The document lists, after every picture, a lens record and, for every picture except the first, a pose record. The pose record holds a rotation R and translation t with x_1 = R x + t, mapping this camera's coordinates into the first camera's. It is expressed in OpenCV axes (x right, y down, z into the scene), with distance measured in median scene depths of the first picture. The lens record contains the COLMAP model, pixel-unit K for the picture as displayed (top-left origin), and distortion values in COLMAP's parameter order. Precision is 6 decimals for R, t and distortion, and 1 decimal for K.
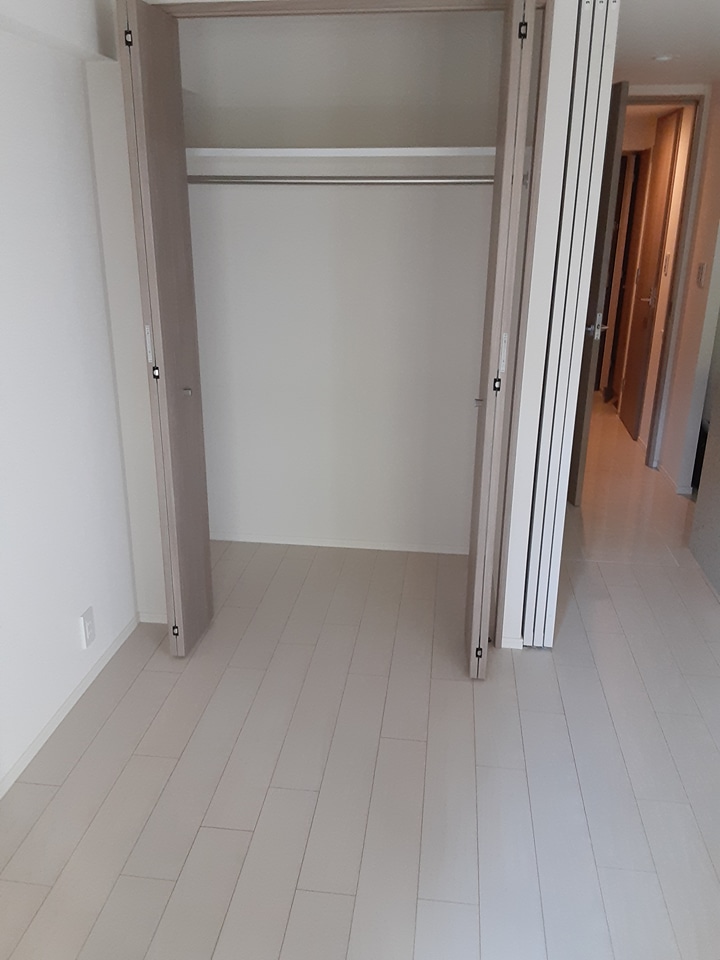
lens RADIAL K [[774.3, 0, 355.2], [0, 774.3, 476.0], [0, 0, 1]] dist [0.183720, -0.313184]
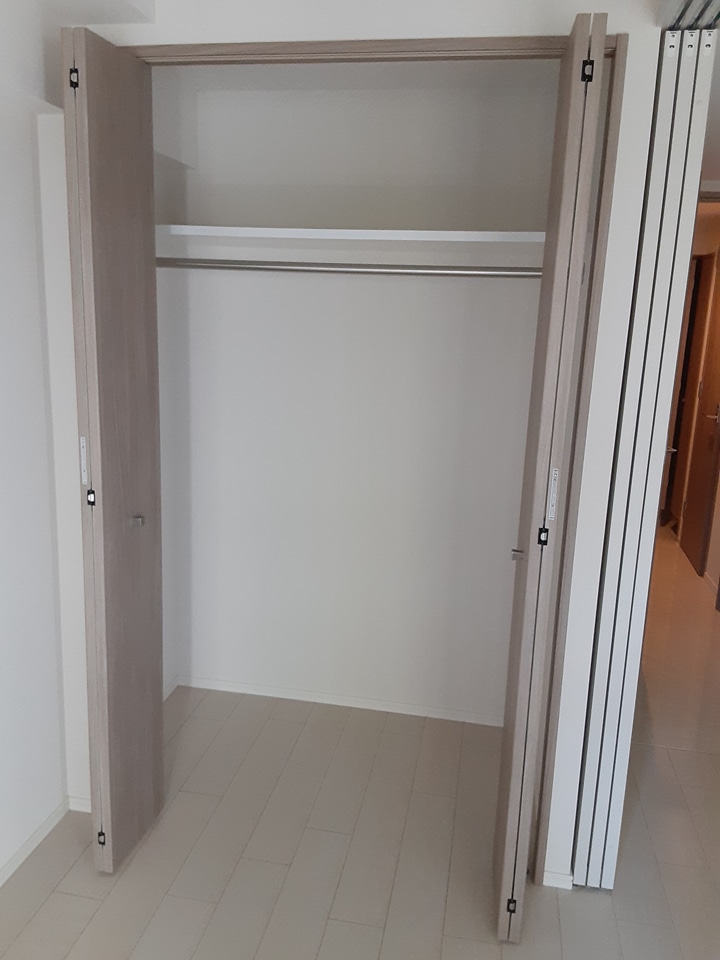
lens RADIAL K [[774.3, 0, 355.2], [0, 774.3, 476.0], [0, 0, 1]] dist [0.183720, -0.313184]
pose [[0.997706, 0.041982, -0.053112, 0.038188], [-0.048115, 0.991602, -0.120040, -0.066911], [0.047627, 0.122320, 0.991347, 0.229629]]
